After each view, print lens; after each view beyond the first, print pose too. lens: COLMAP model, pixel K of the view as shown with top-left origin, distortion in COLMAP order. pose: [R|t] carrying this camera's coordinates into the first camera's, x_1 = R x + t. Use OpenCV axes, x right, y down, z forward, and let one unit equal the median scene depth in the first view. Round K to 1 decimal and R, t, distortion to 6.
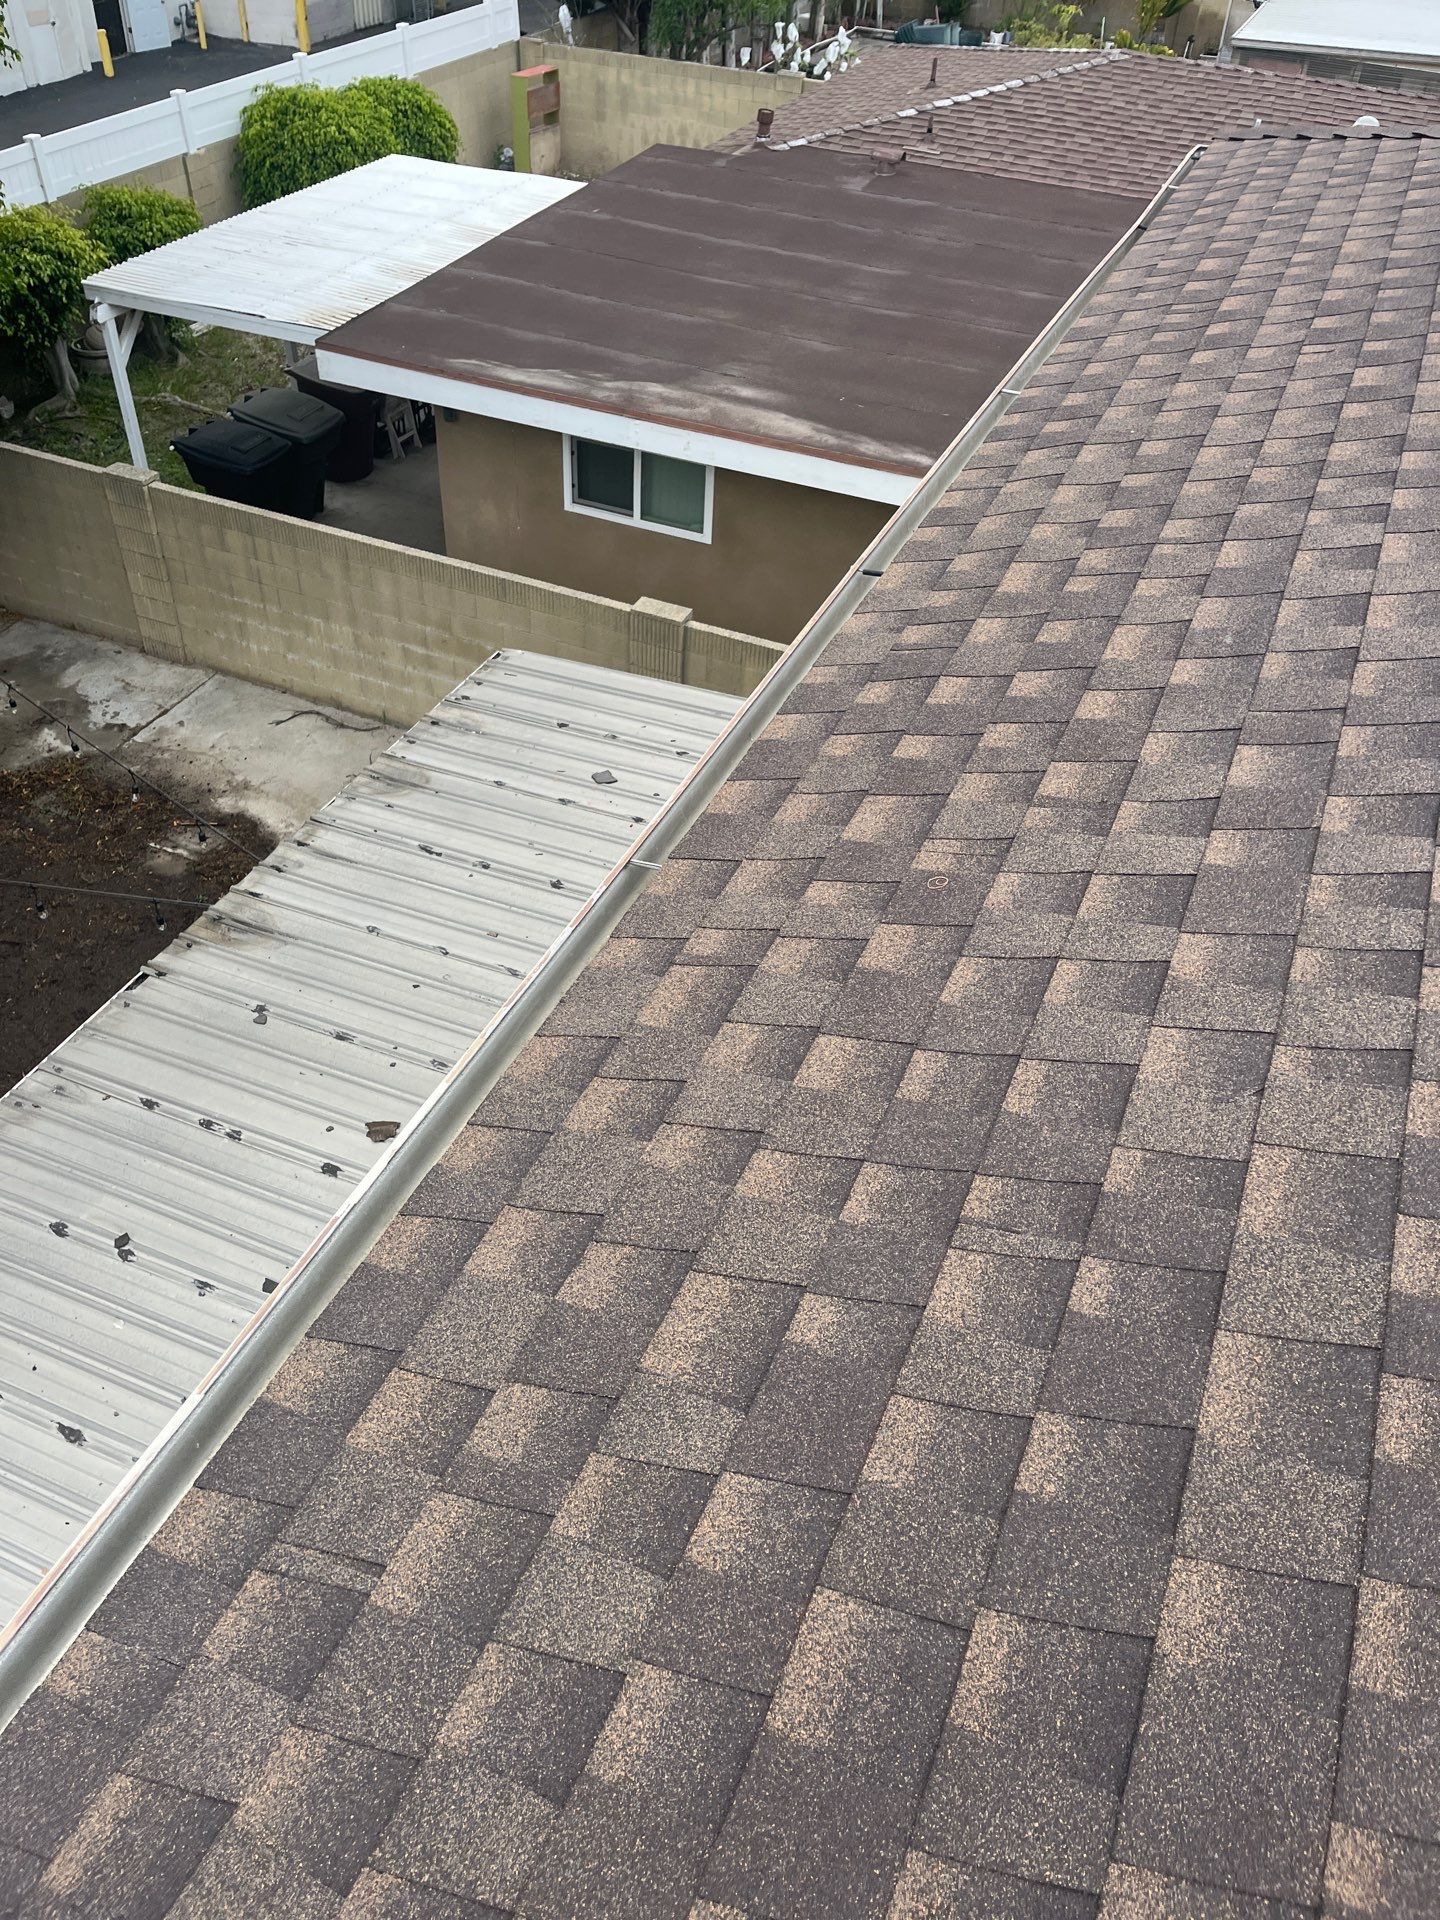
lens RADIAL K [[1464.5, 0, 704.4], [0, 1464.5, 946.8], [0, 0, 1]] dist [0.051054, -0.044774]
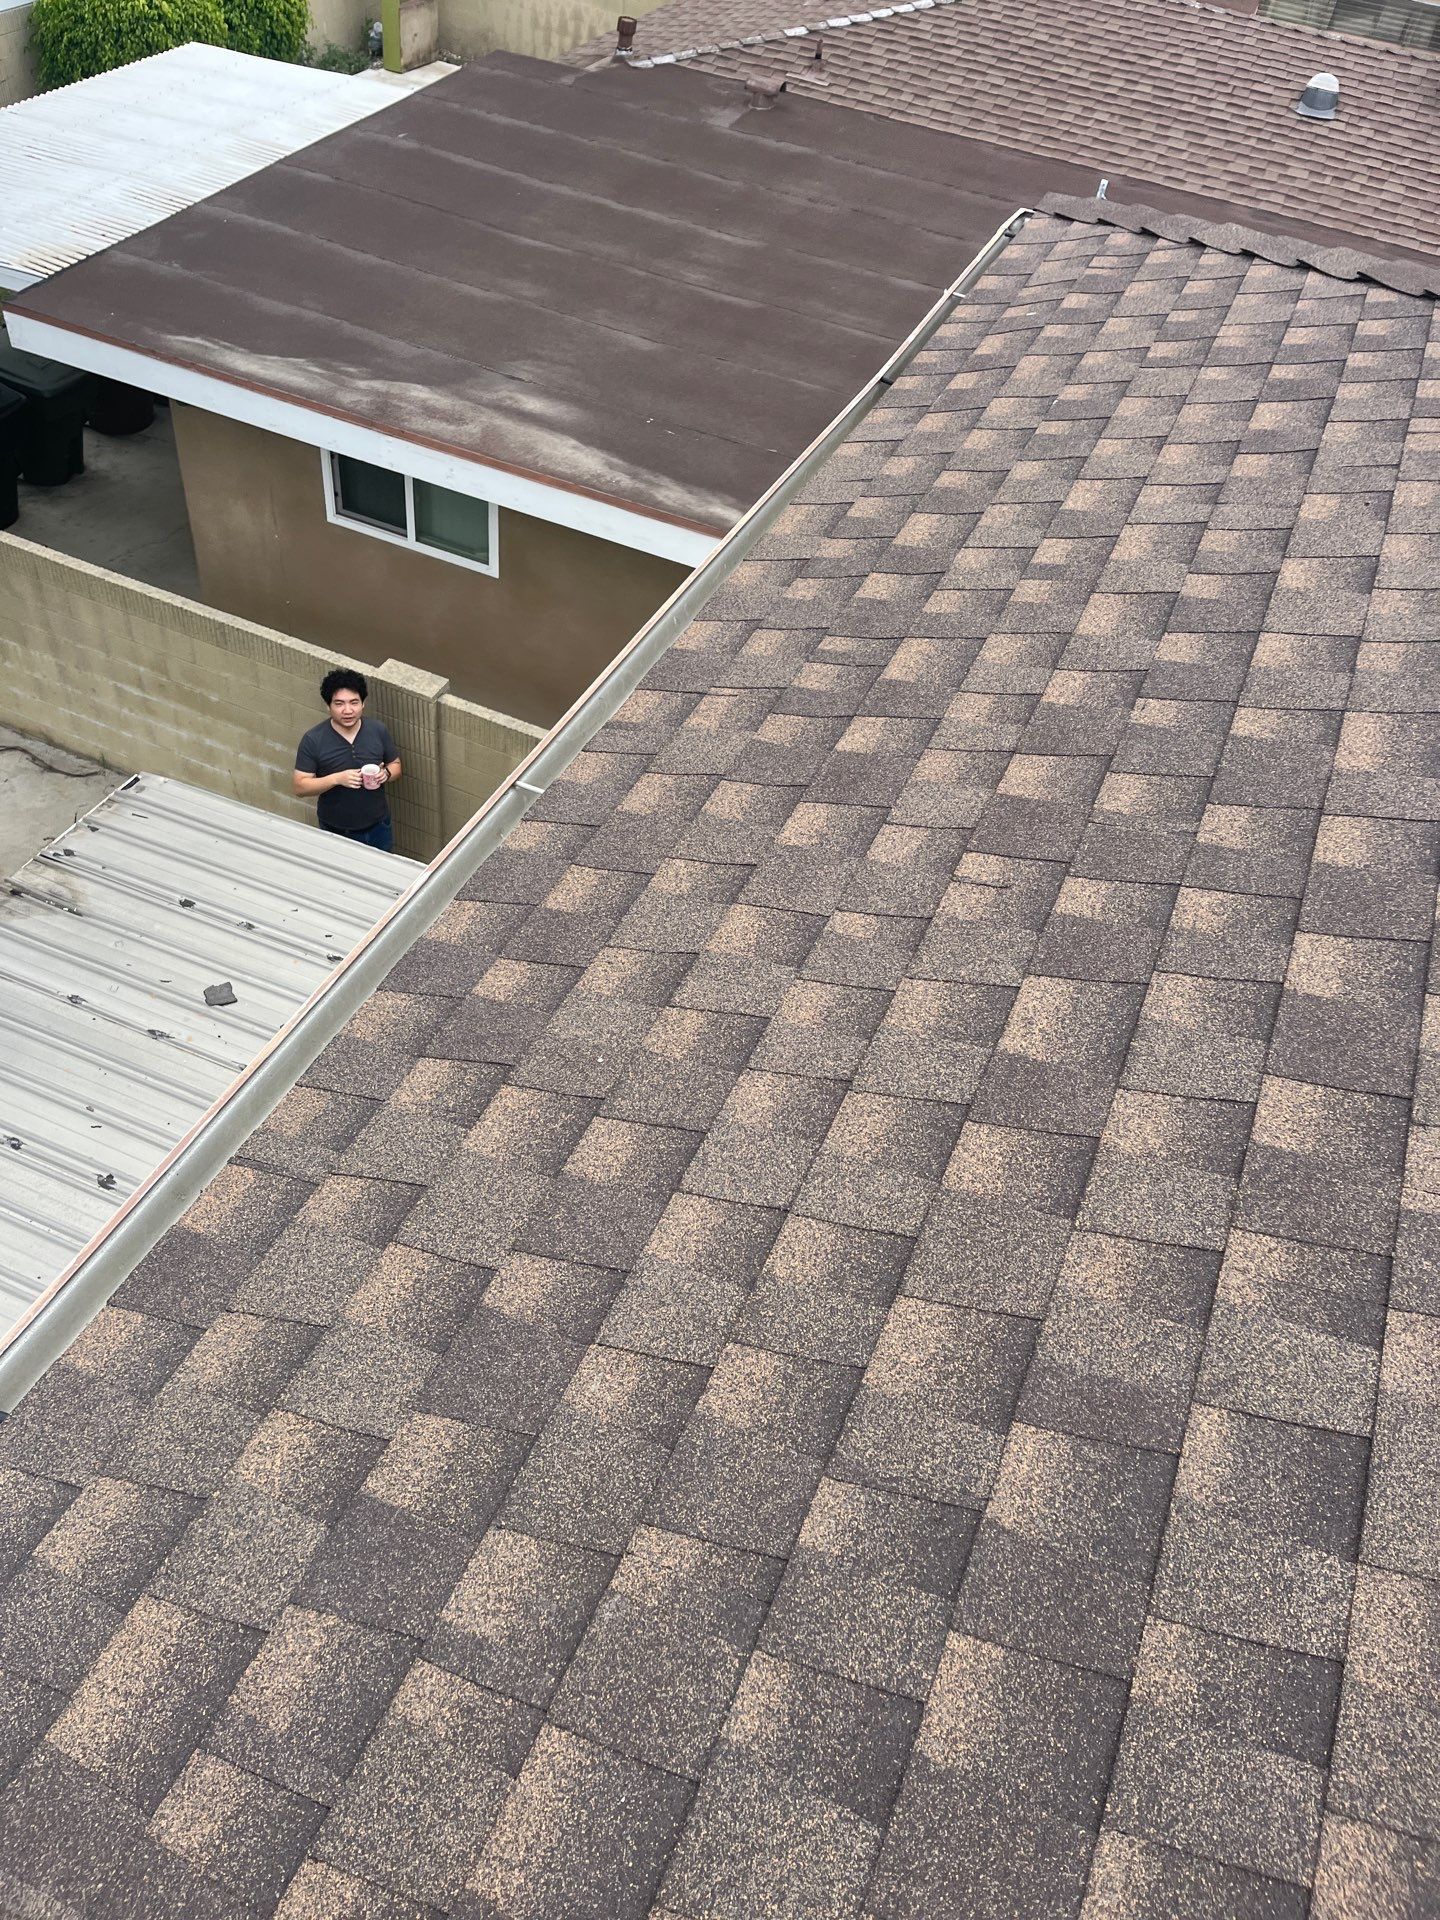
lens RADIAL K [[1438.1, 0, 714.3], [0, 1438.1, 921.5], [0, 0, 1]] dist [0.085037, -0.114851]
pose [[0.998388, 0.040693, 0.039567, 0.085361], [-0.043421, 0.996550, 0.070735, -0.120511], [-0.036552, -0.072339, 0.996710, 0.139308]]
